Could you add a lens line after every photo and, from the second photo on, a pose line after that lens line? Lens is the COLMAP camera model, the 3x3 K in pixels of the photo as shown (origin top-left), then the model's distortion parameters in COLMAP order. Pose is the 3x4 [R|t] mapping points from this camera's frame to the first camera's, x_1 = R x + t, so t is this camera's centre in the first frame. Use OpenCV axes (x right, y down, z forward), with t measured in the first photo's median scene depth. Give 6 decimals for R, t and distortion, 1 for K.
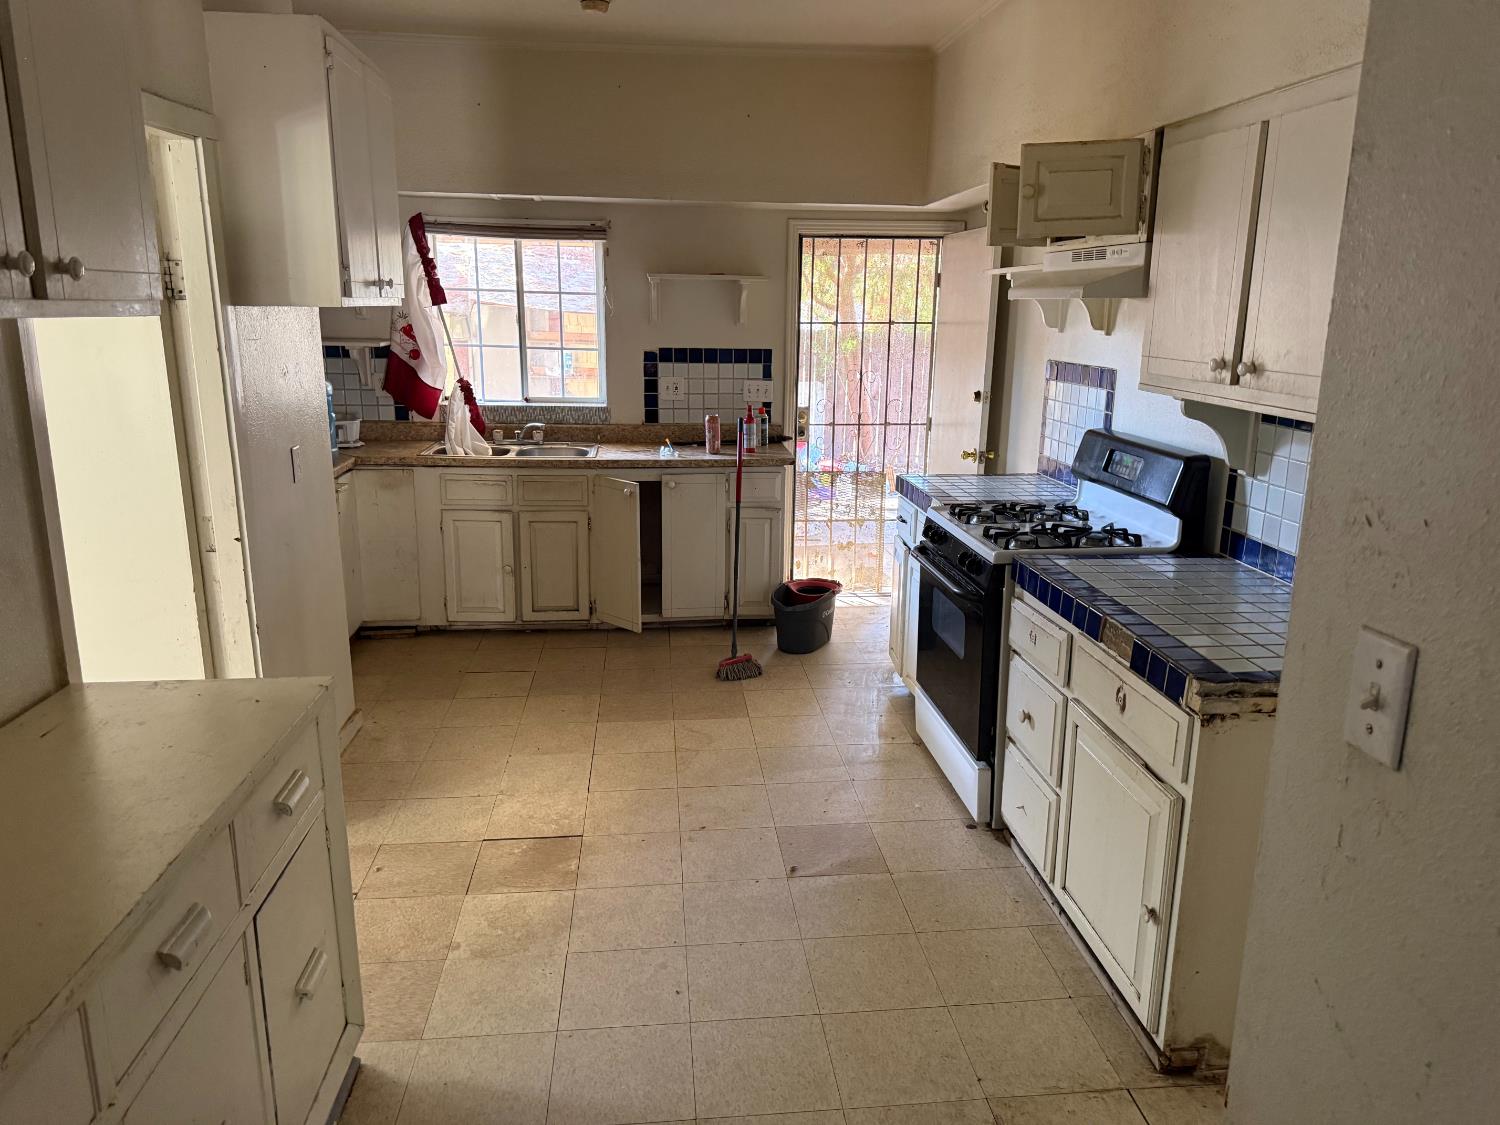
lens RADIAL K [[1065.1, 0, 750.2], [0, 1065.1, 561.5], [0, 0, 1]] dist [-0.007286, -0.001537]
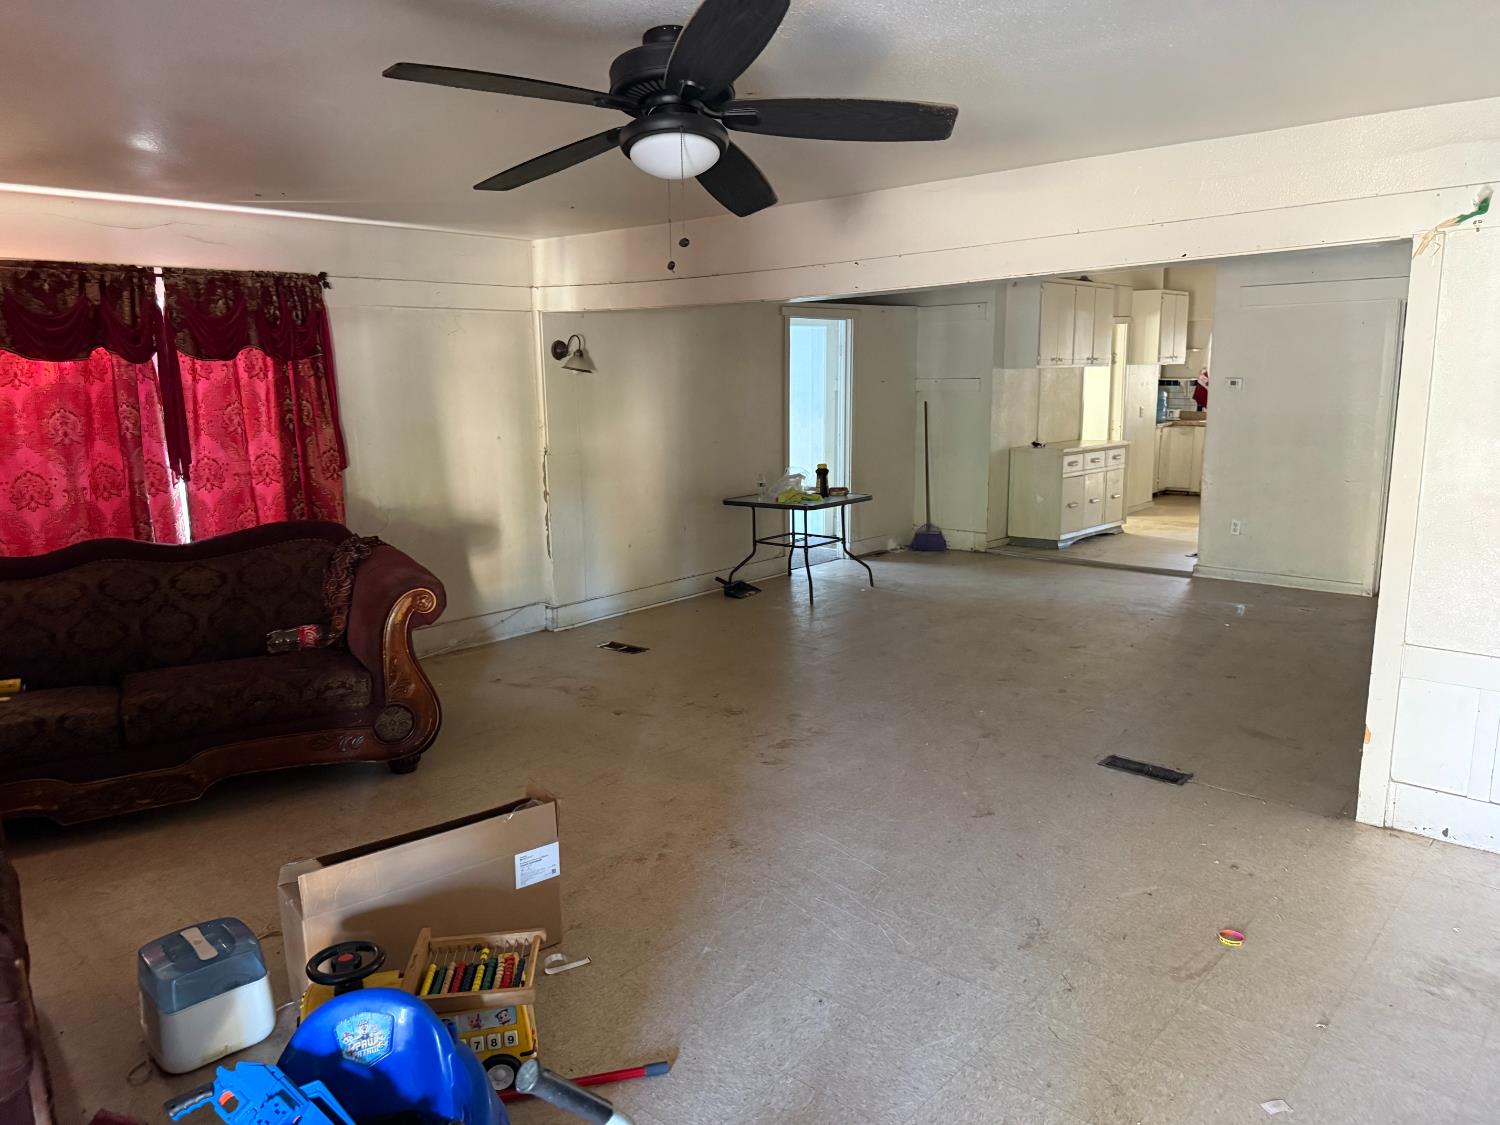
lens RADIAL K [[1065.1, 0, 749.9], [0, 1065.1, 563.8], [0, 0, 1]] dist [-0.007286, -0.001537]
pose [[0.680223, 0.113776, -0.724121, 0.837984], [-0.152401, 0.988245, 0.012113, 0.366988], [0.716987, 0.102117, 0.689566, -1.482125]]
